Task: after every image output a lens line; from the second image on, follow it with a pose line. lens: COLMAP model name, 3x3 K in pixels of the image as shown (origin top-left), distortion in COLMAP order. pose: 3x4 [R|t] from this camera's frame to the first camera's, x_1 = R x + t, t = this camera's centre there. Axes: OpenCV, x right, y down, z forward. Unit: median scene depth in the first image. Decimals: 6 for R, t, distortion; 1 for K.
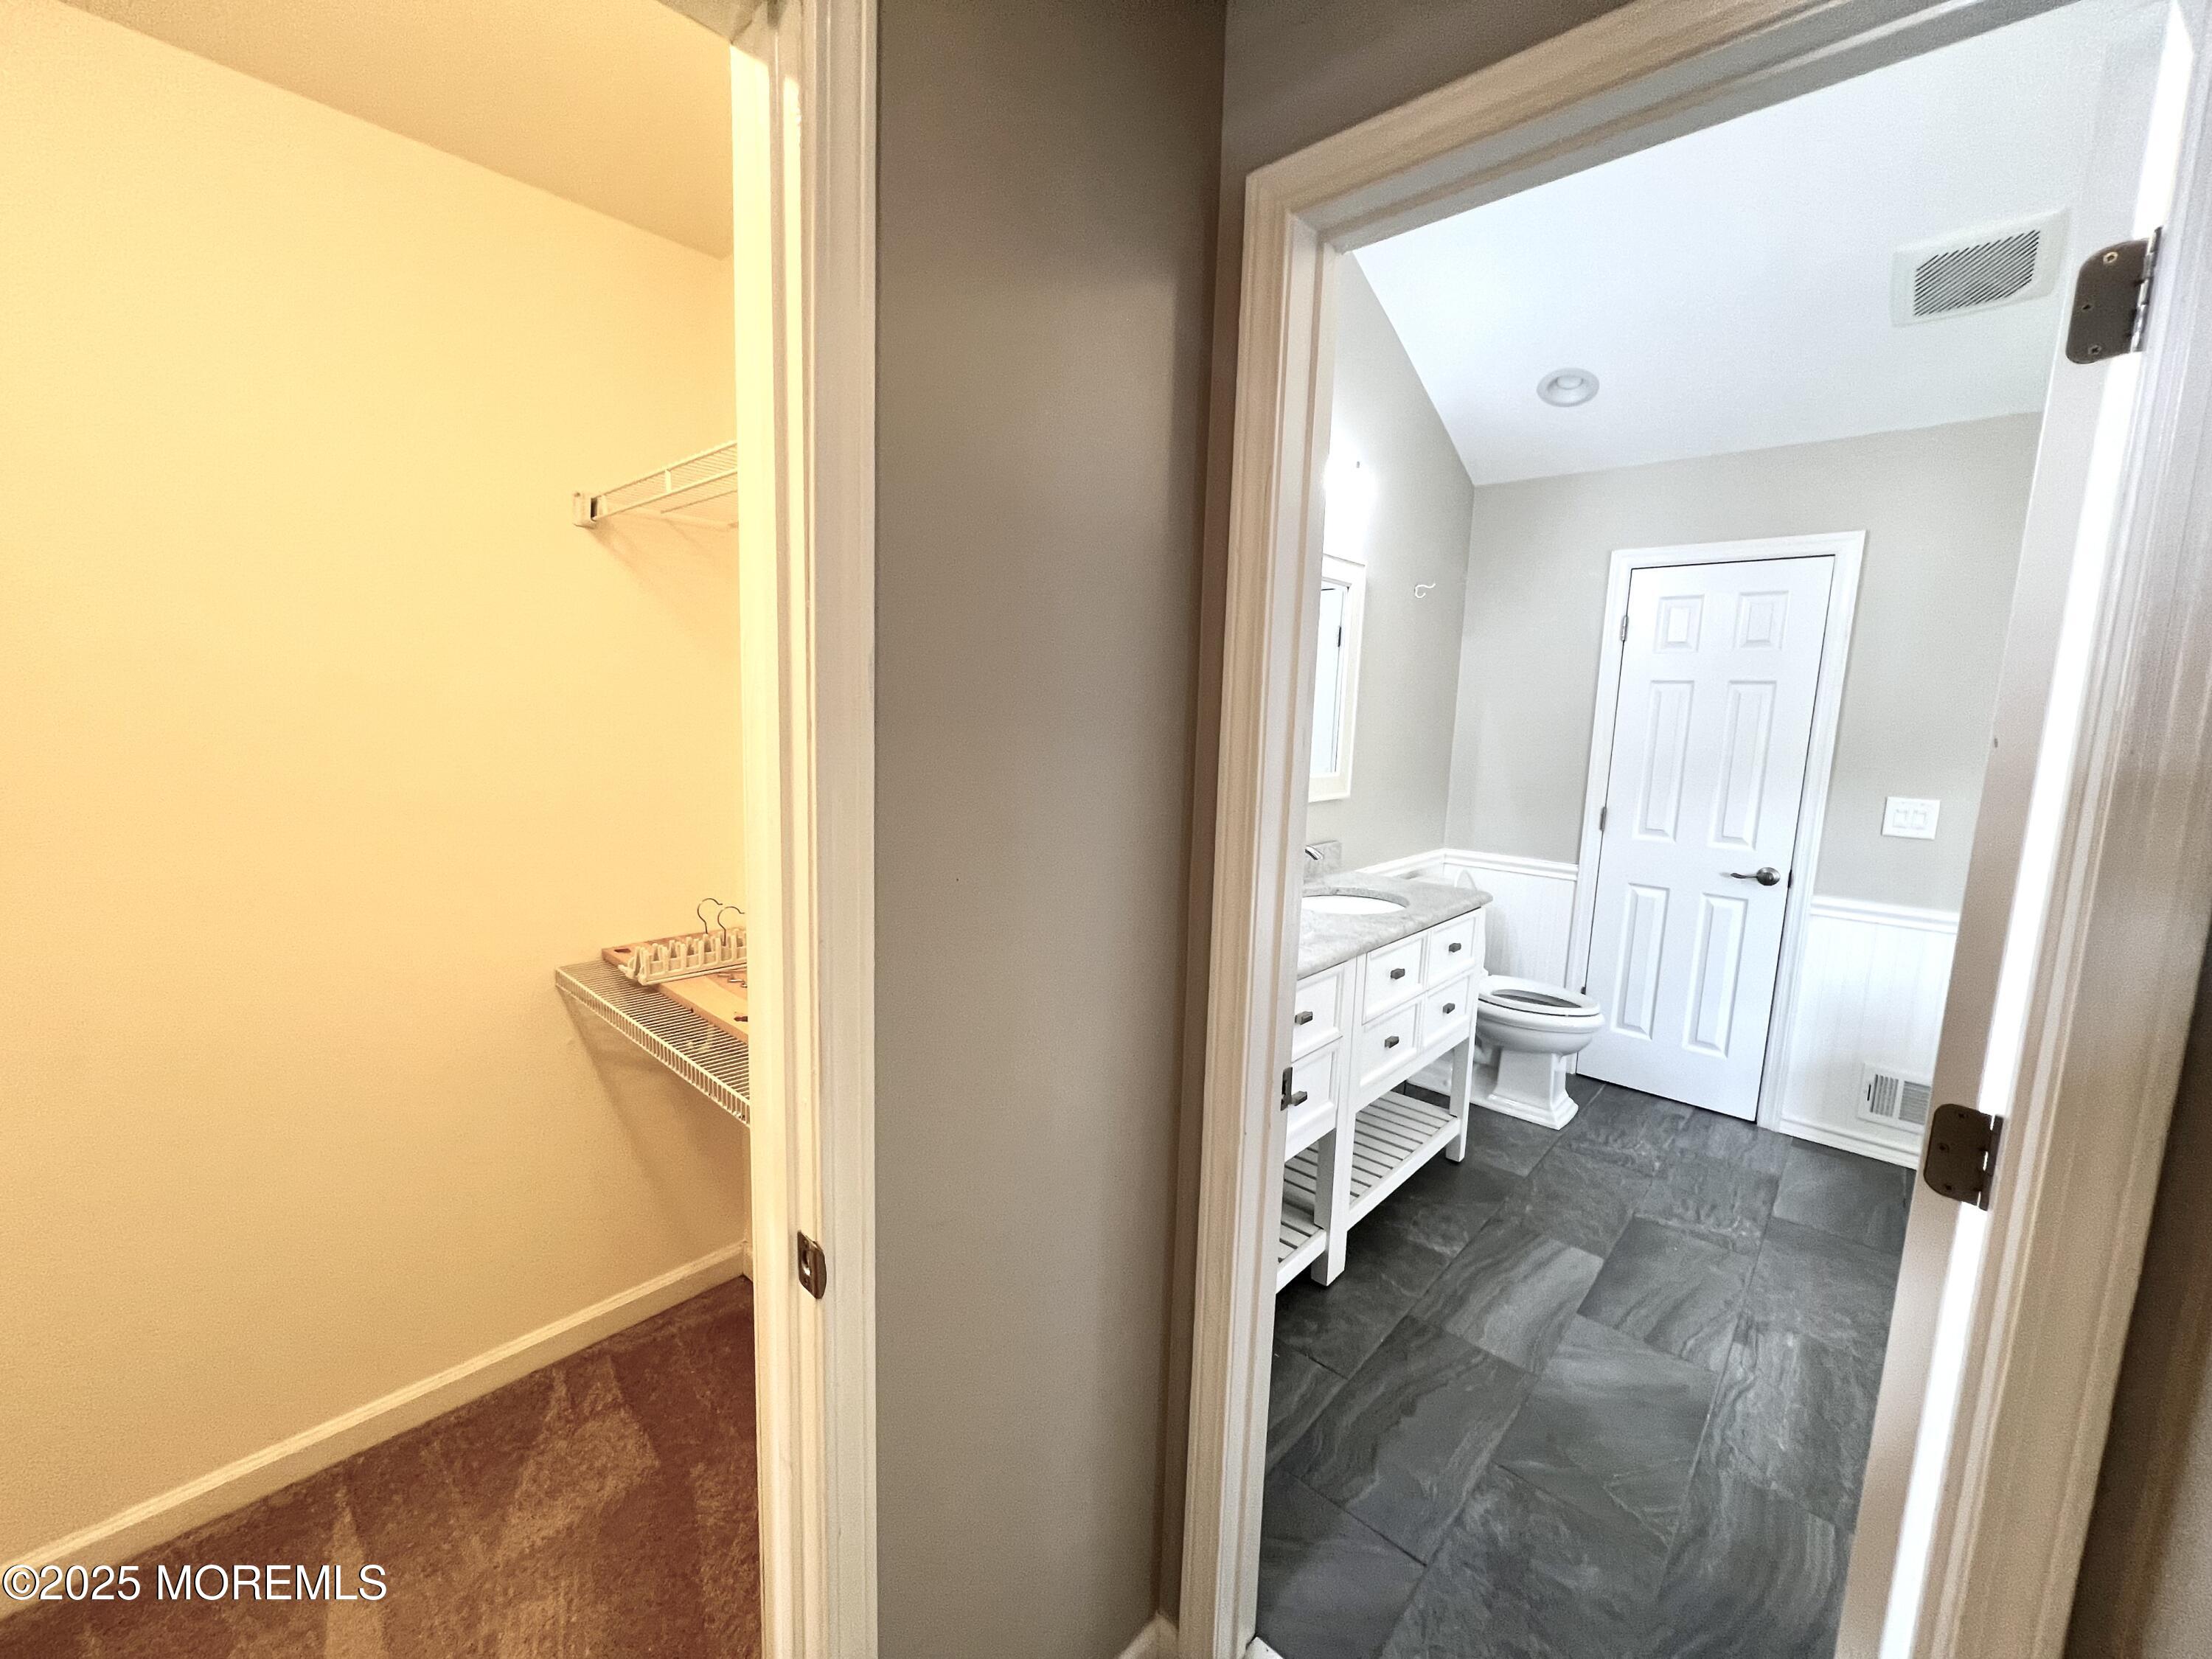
lens RADIAL K [[889.7, 0, 1105.9], [0, 889.7, 831.2], [0, 0, 1]] dist [-0.000929, 0.000385]
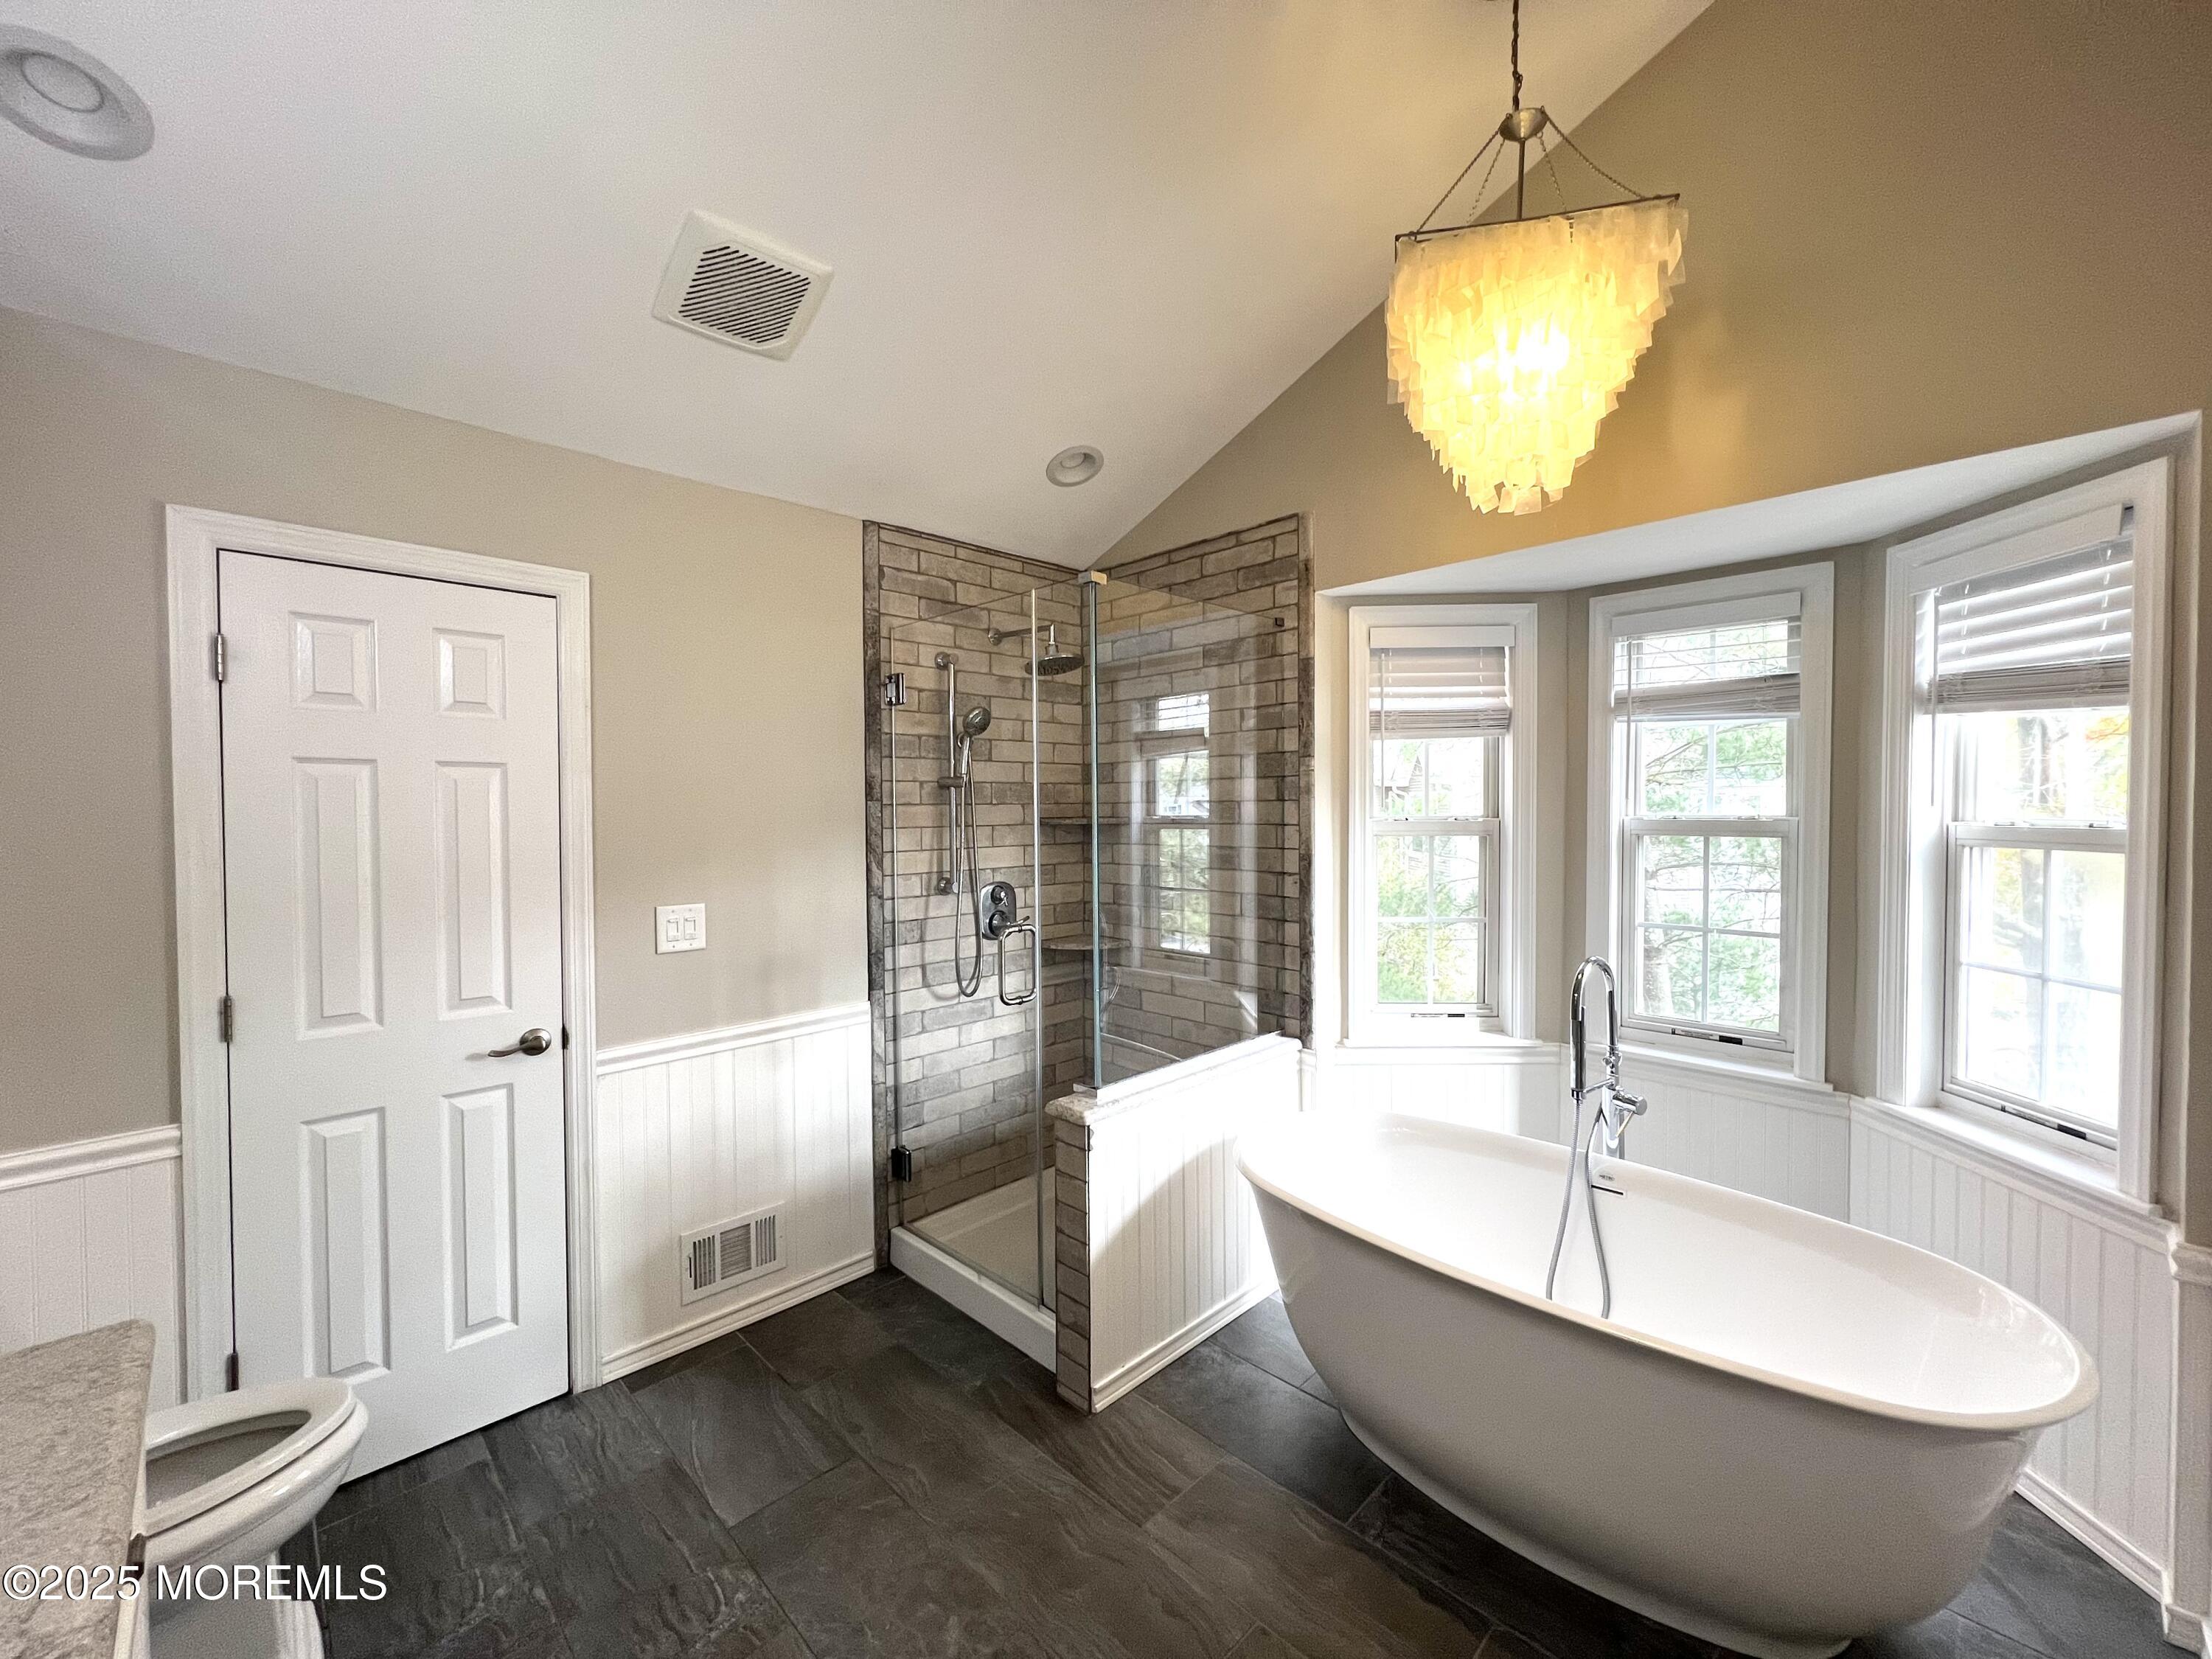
lens RADIAL K [[889.7, 0, 1105.5], [0, 889.7, 826.3], [0, 0, 1]] dist [-0.000929, 0.000385]
pose [[0.051846, -0.051813, 0.997310, 0.084426], [0.143002, 0.988747, 0.043934, -0.082422], [-0.988363, 0.140340, 0.058672, 0.497278]]
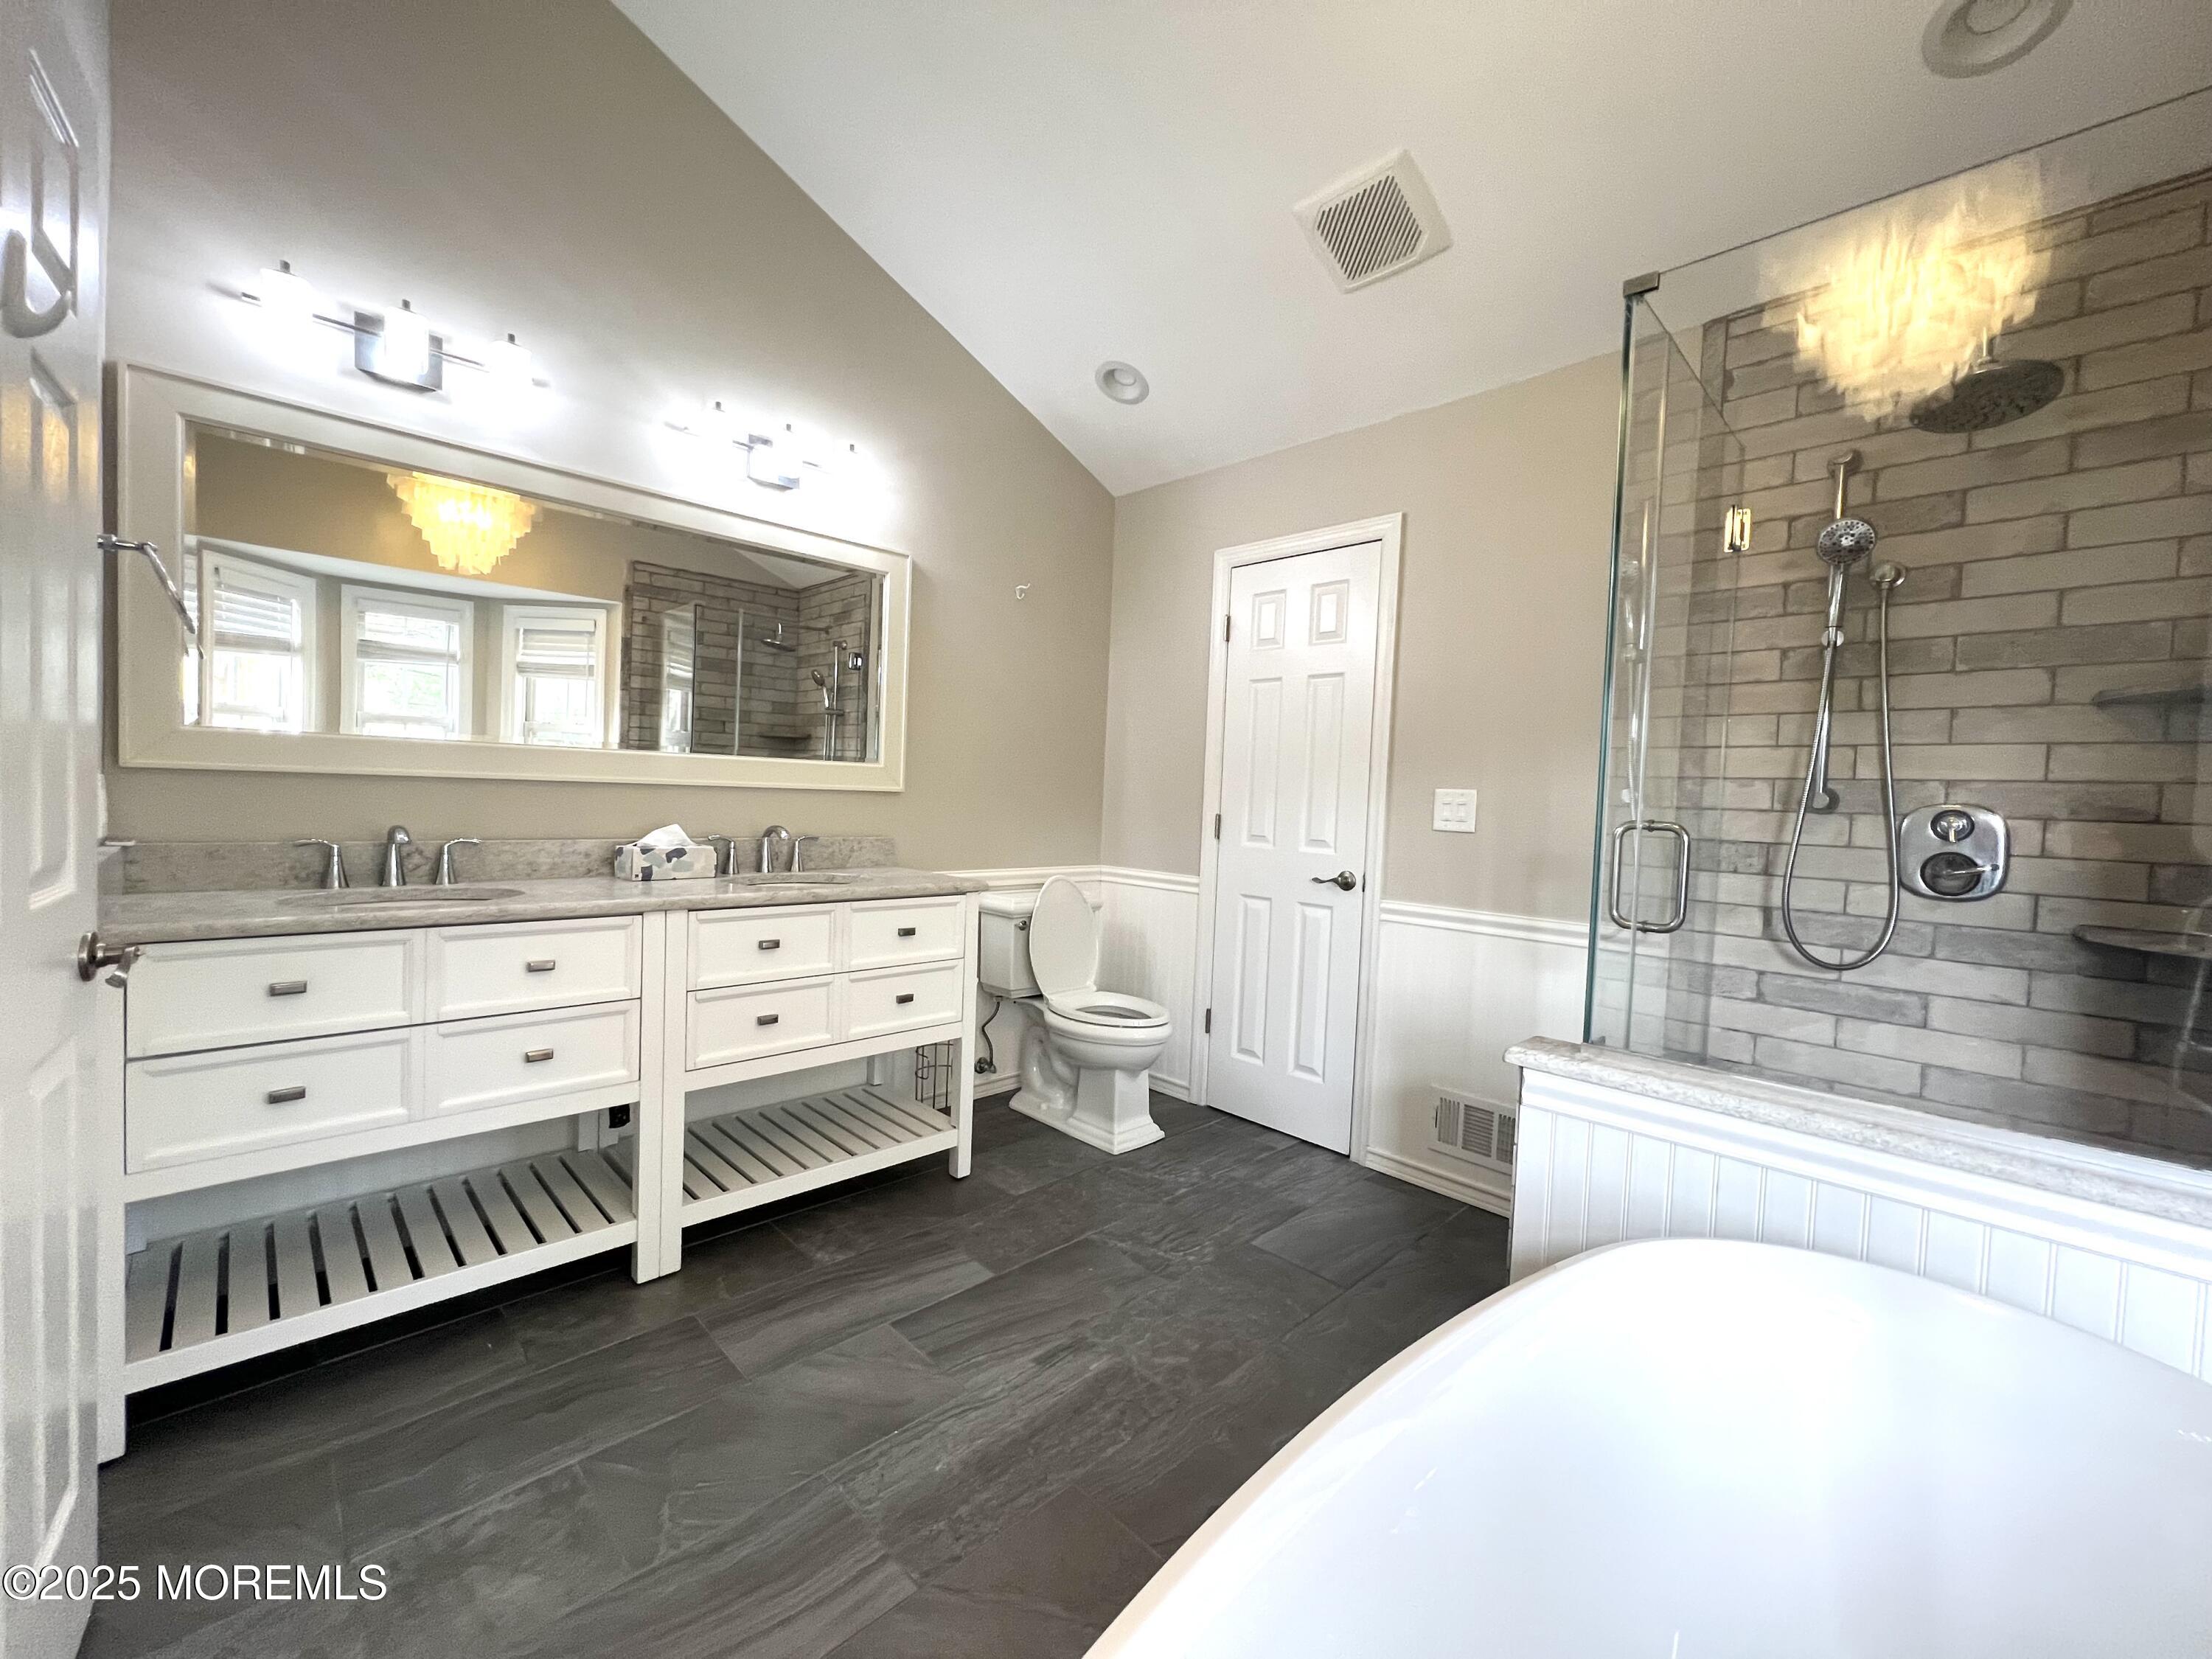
lens RADIAL K [[889.7, 0, 1101.5], [0, 889.7, 827.9], [0, 0, 1]] dist [-0.000929, 0.000385]
pose [[0.997936, 0.012145, -0.063064, 0.548821], [-0.018426, 0.994818, -0.099988, 0.093775], [0.061523, 0.100943, 0.992988, 0.058012]]
